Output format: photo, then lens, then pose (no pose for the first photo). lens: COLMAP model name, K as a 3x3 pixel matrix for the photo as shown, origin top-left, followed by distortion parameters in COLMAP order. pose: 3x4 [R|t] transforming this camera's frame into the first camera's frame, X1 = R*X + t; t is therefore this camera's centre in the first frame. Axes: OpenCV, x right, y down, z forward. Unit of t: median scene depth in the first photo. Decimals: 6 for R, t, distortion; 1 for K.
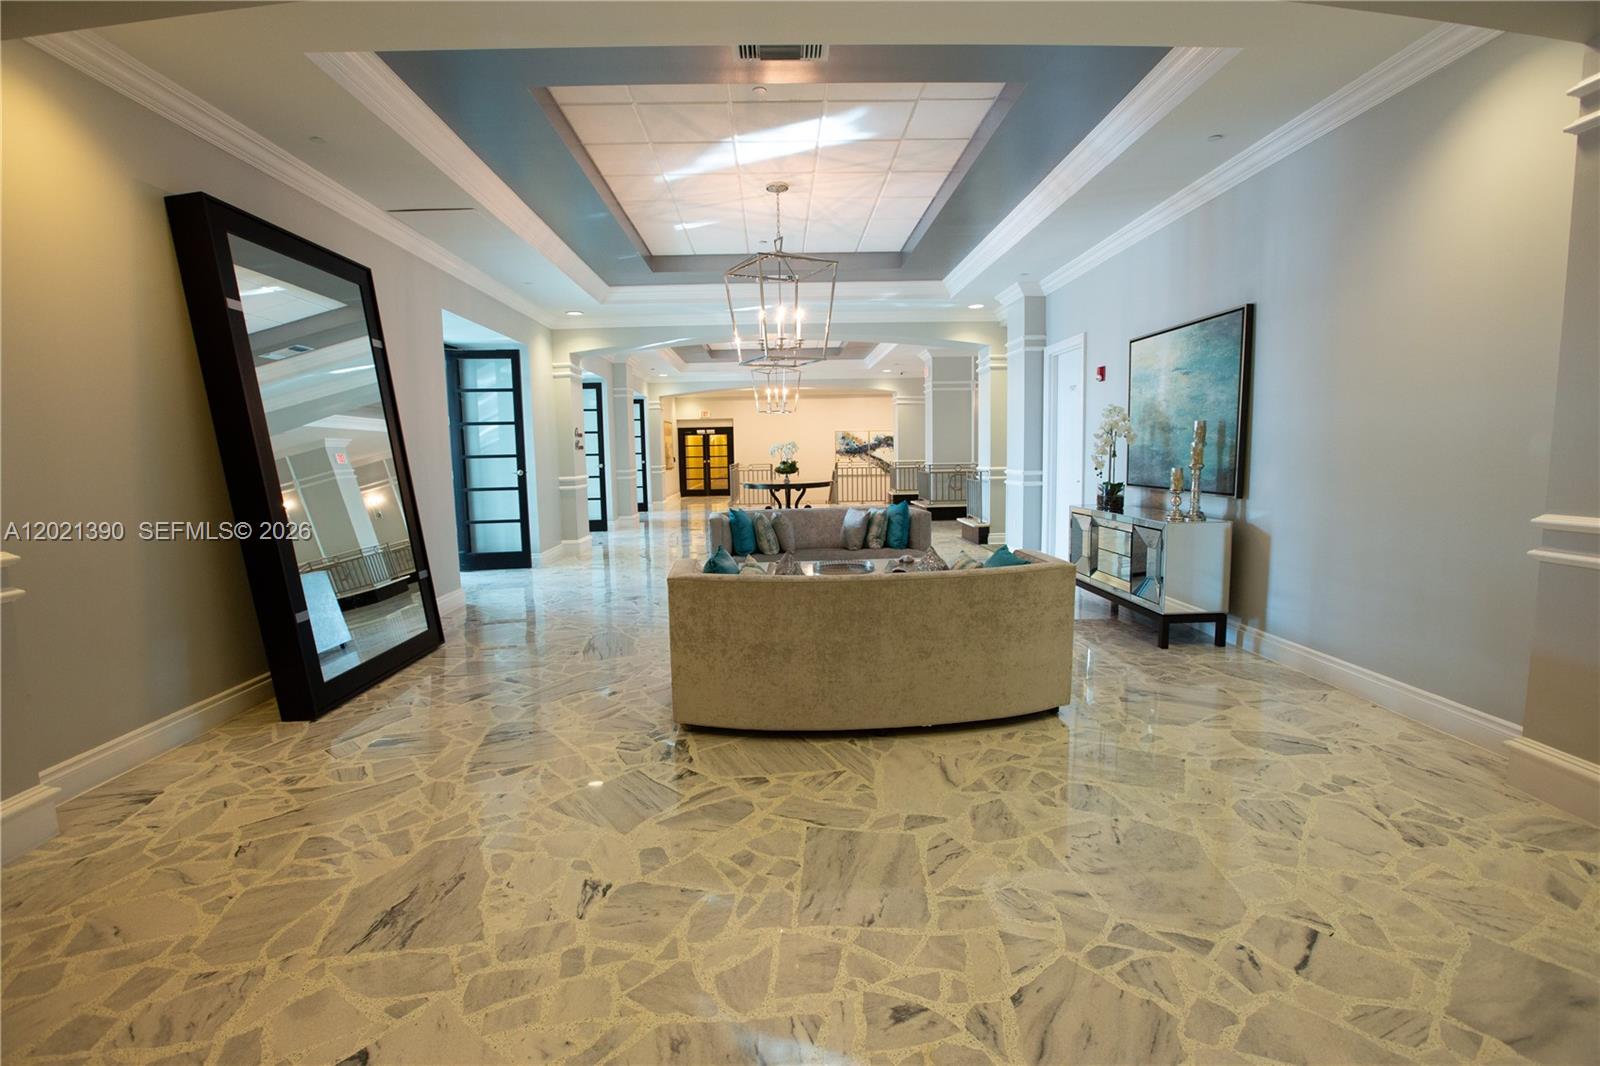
lens RADIAL K [[728.4, 0, 800.1], [0, 728.4, 532.1], [0, 0, 1]] dist [-0.012488, 0.001316]
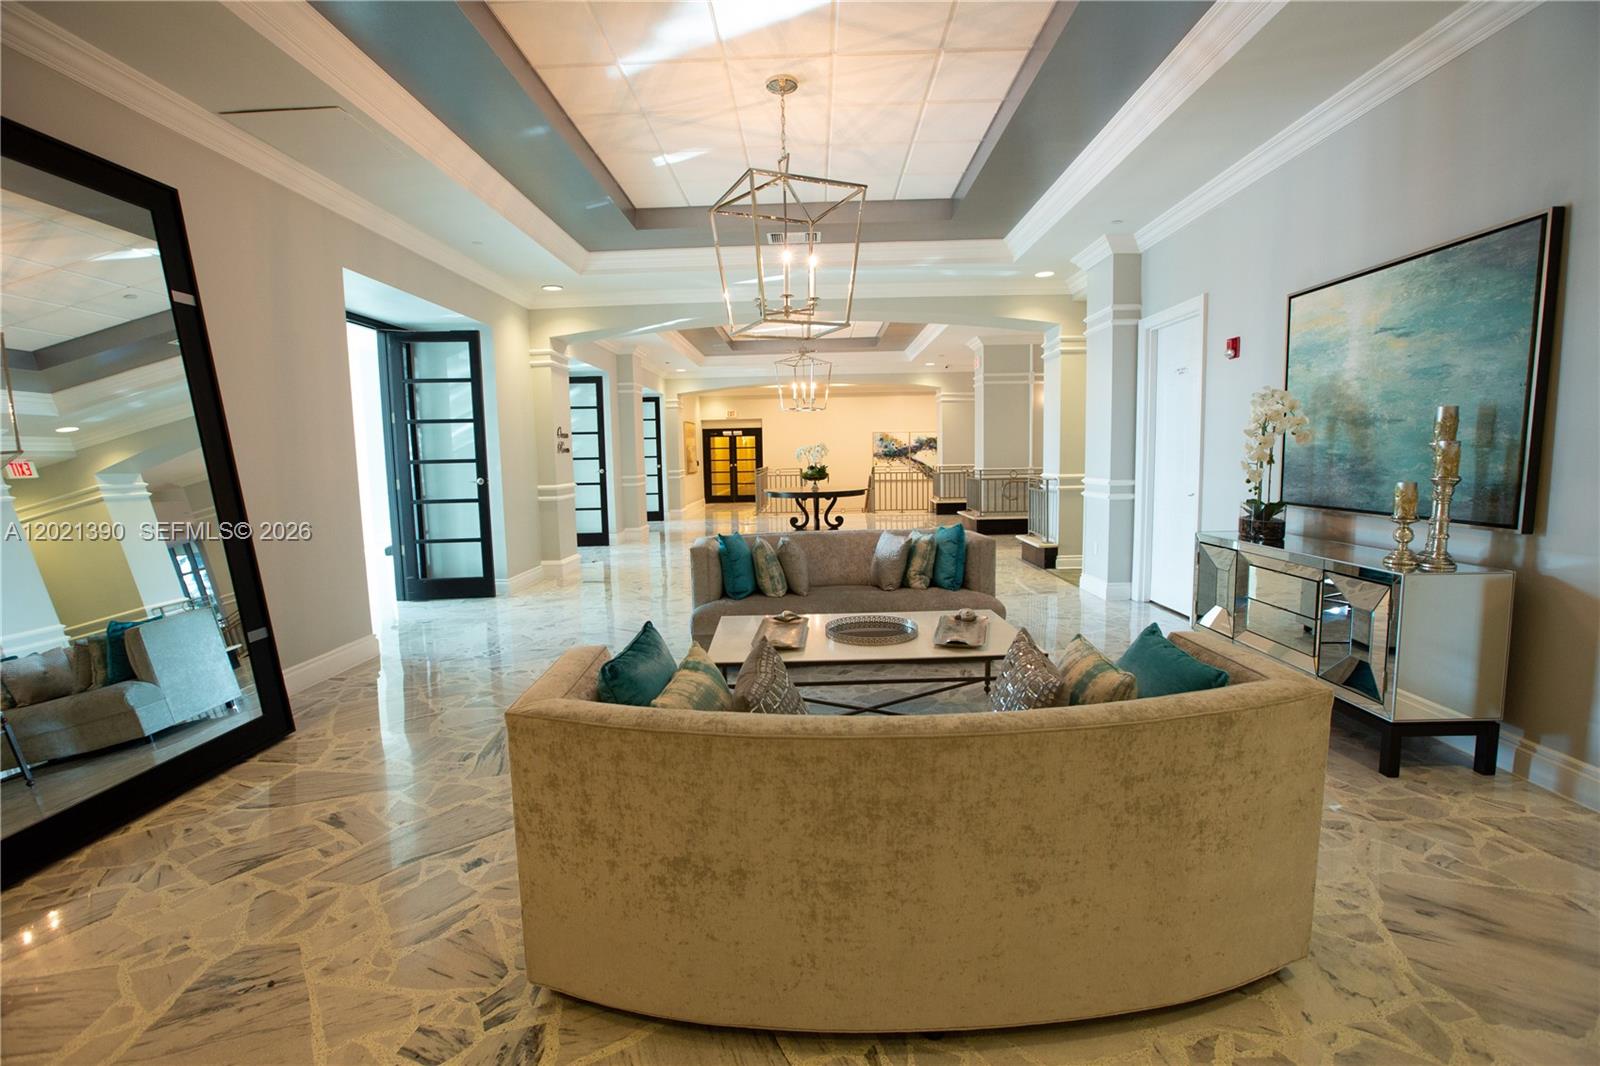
lens RADIAL K [[728.4, 0, 802.1], [0, 728.4, 528.7], [0, 0, 1]] dist [-0.012488, 0.001316]
pose [[0.998641, 0.004692, -0.051896, 0.028207], [-0.005116, 0.999955, -0.008035, -0.035500], [0.051856, 0.008290, 0.998620, 0.305018]]
